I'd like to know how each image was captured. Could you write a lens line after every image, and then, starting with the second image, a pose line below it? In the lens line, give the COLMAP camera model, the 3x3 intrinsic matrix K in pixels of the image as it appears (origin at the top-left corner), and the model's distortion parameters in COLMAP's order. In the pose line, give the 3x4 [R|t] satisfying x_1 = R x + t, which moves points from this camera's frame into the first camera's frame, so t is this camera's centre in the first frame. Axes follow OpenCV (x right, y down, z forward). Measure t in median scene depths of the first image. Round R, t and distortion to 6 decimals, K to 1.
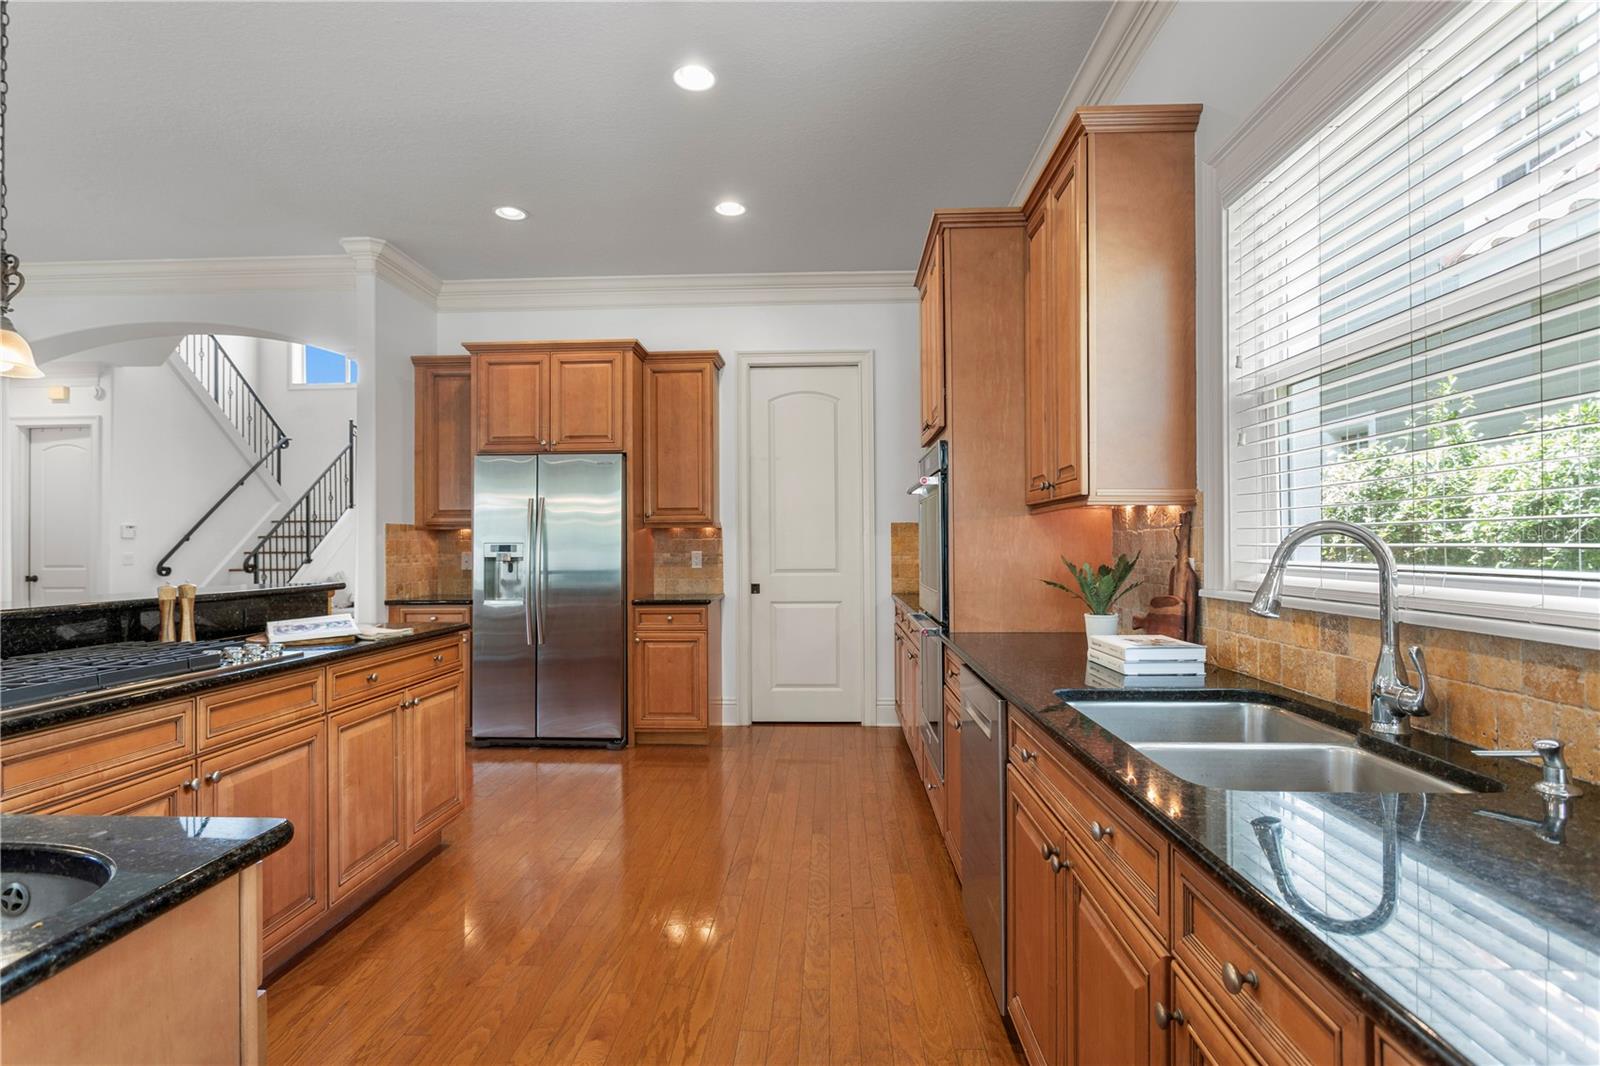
lens RADIAL K [[811.8, 0, 791.5], [0, 811.8, 546.7], [0, 0, 1]] dist [-0.006010, 0.000438]
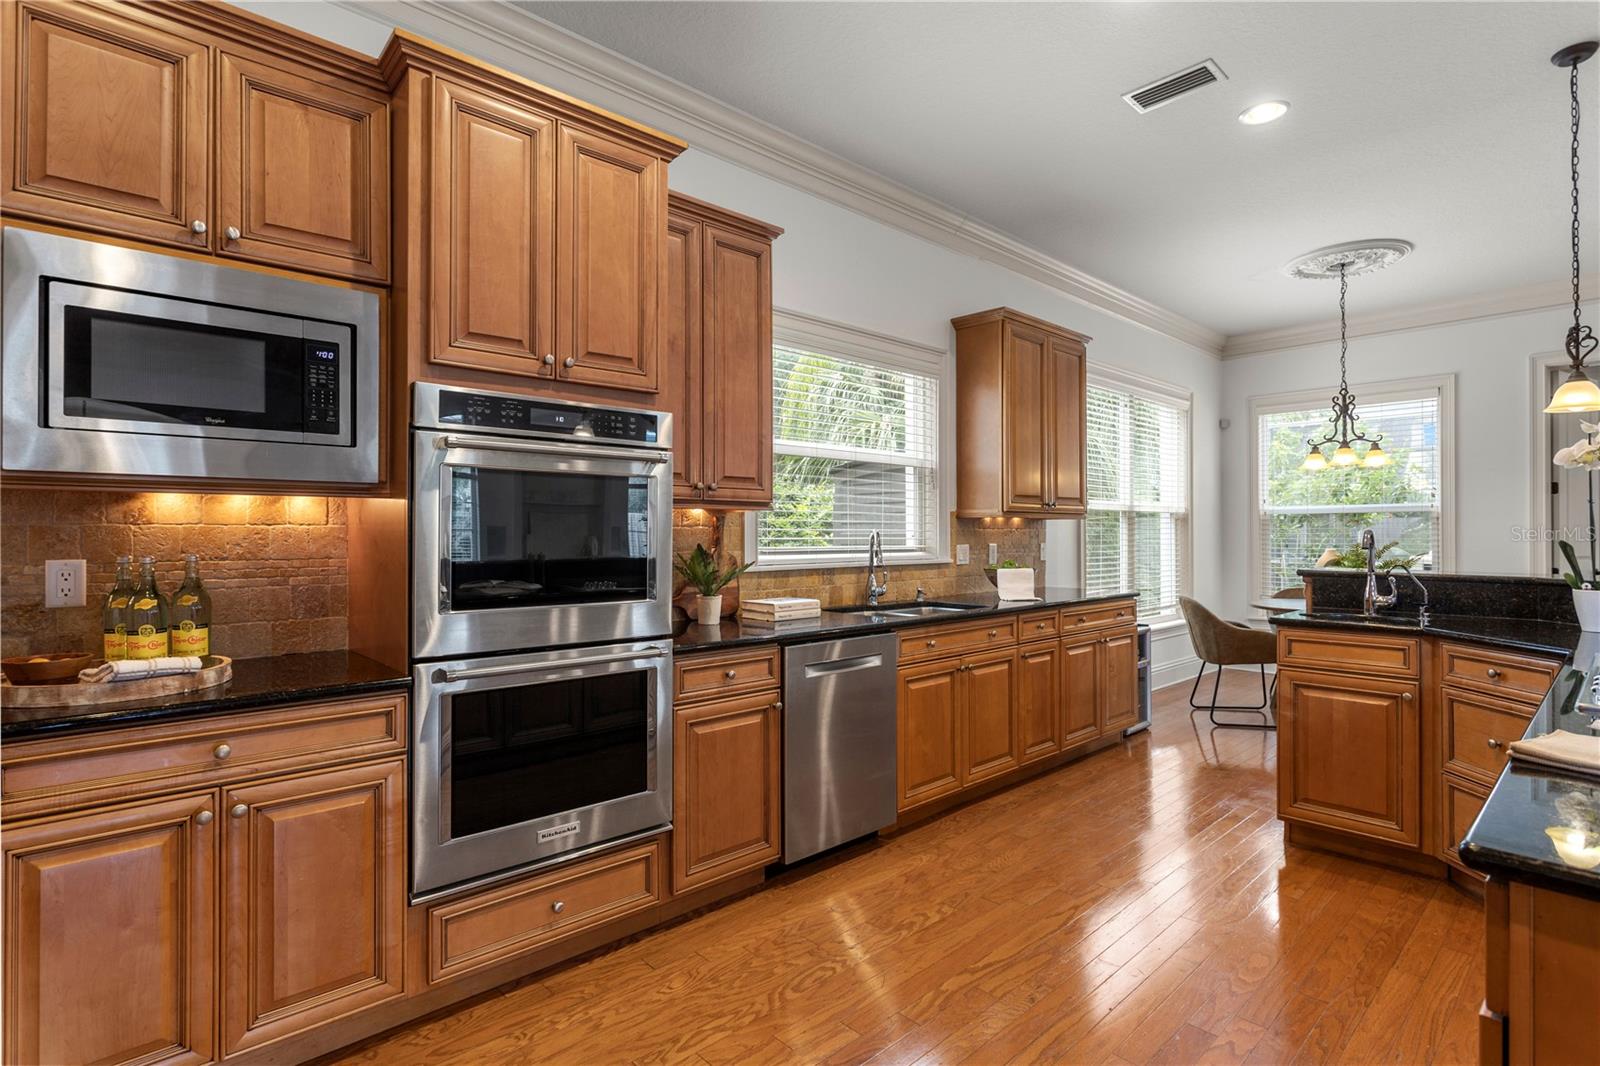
lens RADIAL K [[783.6, 0, 806.5], [0, 783.6, 527.5], [0, 0, 1]] dist [-0.011991, 0.001047]
pose [[-0.715287, 0.013274, 0.698705, -0.288147], [0.008989, 0.999912, -0.009794, -0.003640], [-0.698773, -0.000725, -0.715343, 0.909476]]
